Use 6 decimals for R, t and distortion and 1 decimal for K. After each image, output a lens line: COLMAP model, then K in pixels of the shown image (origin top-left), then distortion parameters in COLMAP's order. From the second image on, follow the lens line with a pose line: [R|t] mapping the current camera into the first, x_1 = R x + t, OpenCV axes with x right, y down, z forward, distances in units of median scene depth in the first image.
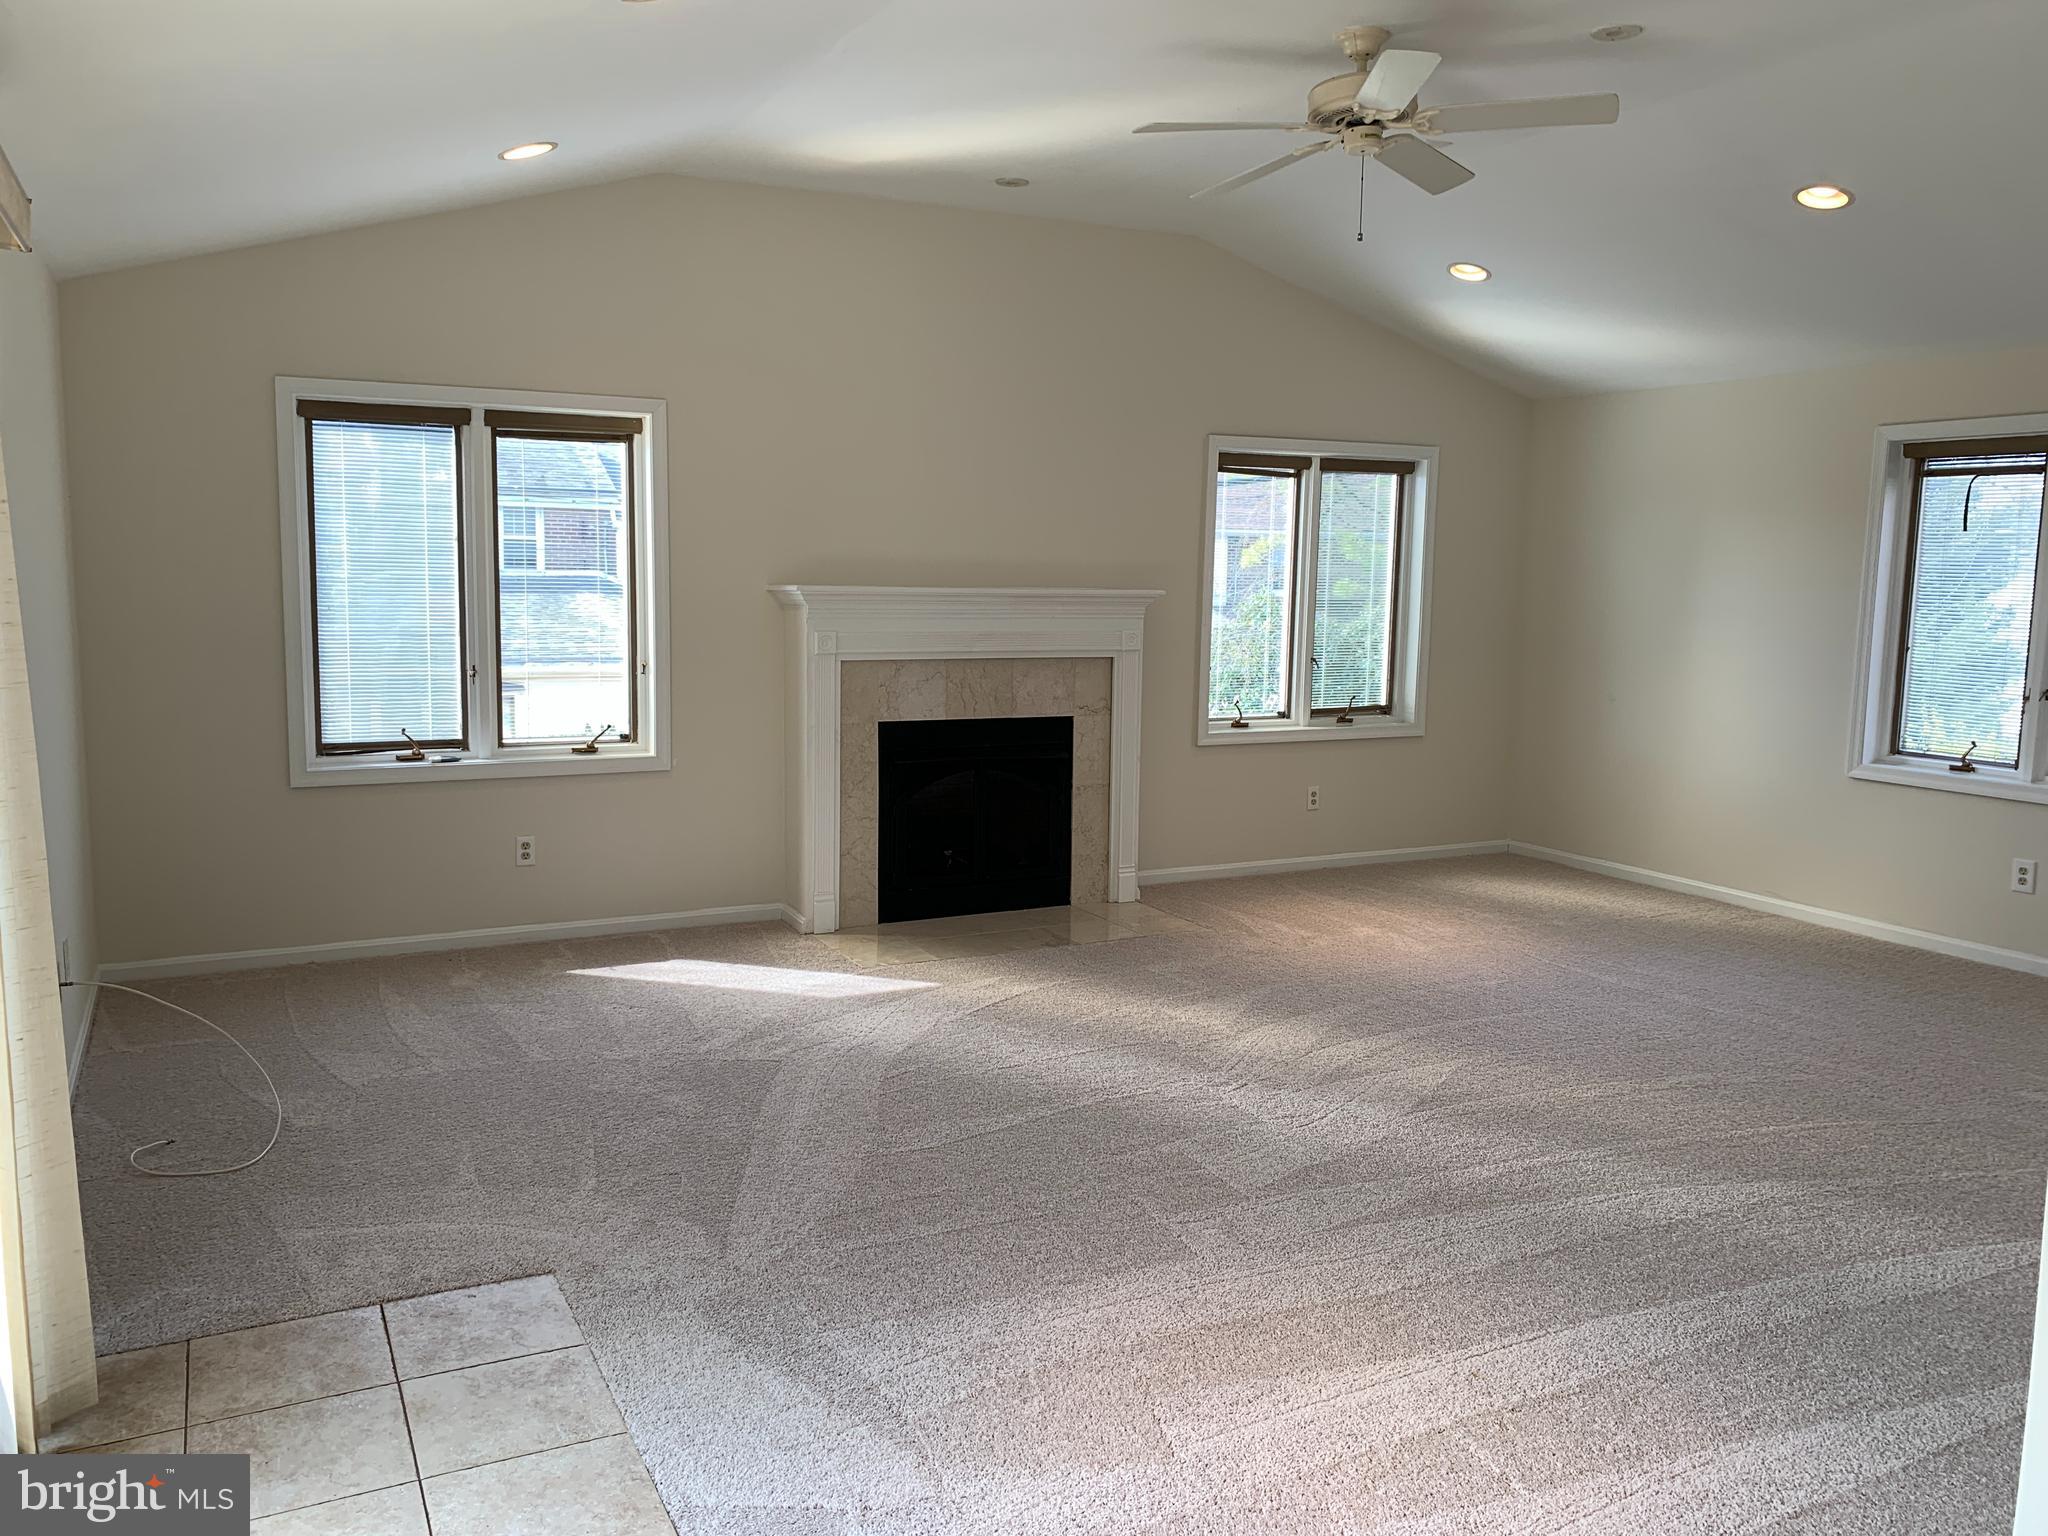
lens RADIAL K [[1552.8, 0, 1018.8], [0, 1552.8, 755.4], [0, 0, 1]] dist [0.005522, -0.021287]
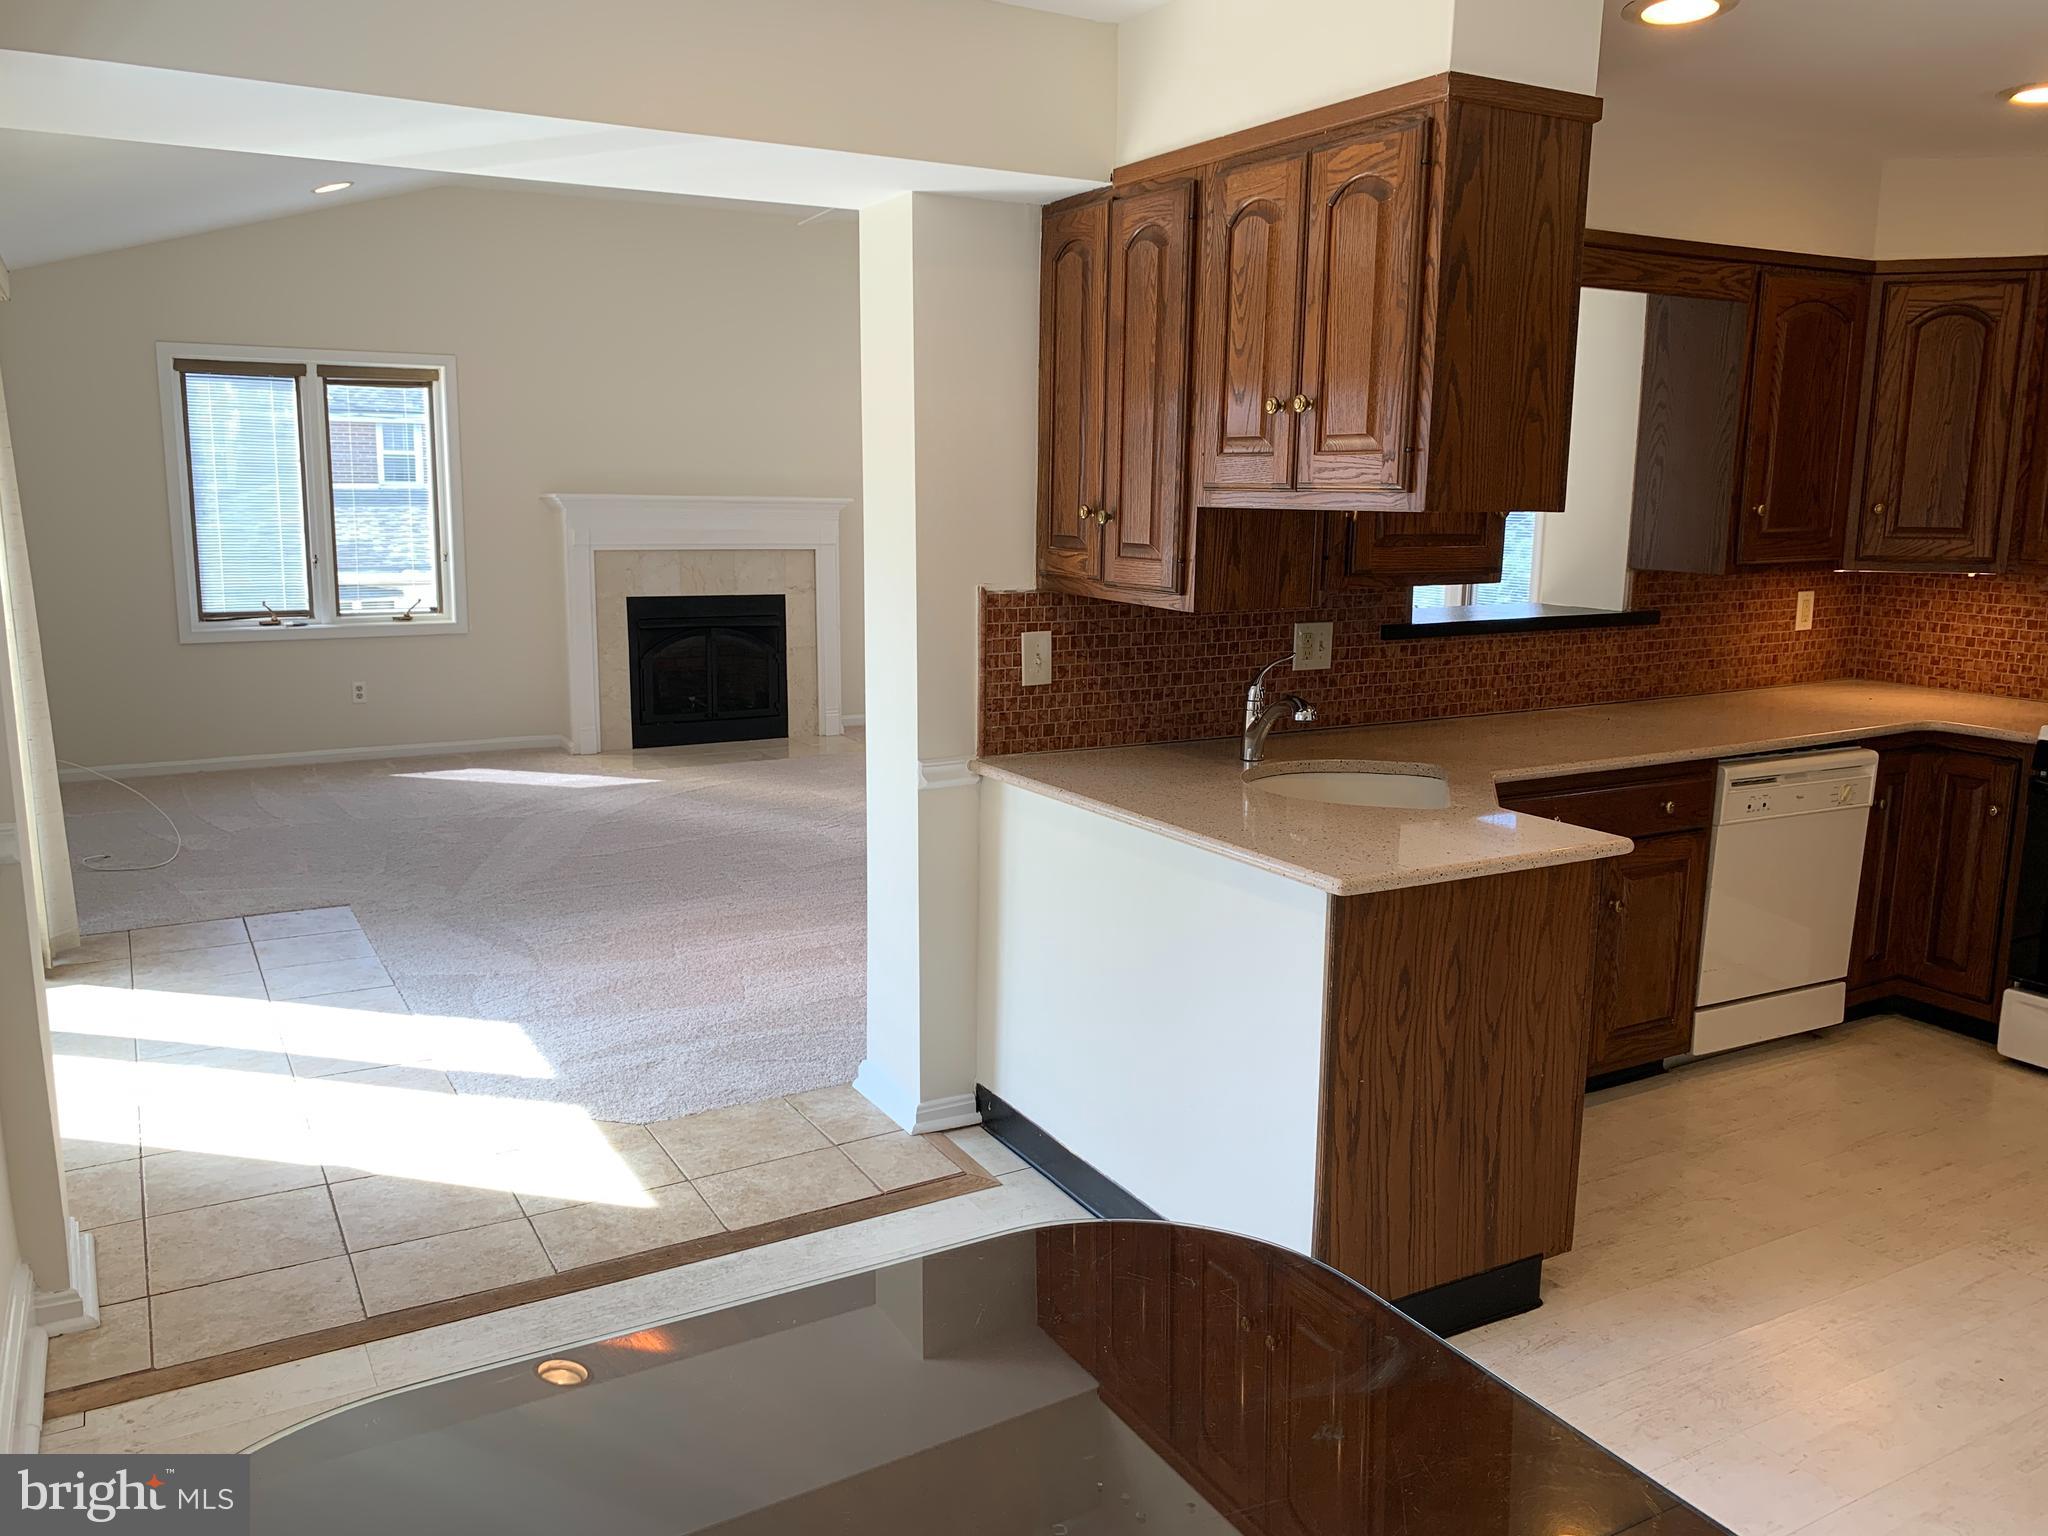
lens RADIAL K [[1552.8, 0, 1020.0], [0, 1552.8, 763.2], [0, 0, 1]] dist [0.005522, -0.021287]
pose [[0.998532, -0.012412, 0.052718, 0.187335], [0.009225, 0.998138, 0.060290, 0.046783], [-0.053368, -0.059715, 0.996788, -0.390047]]
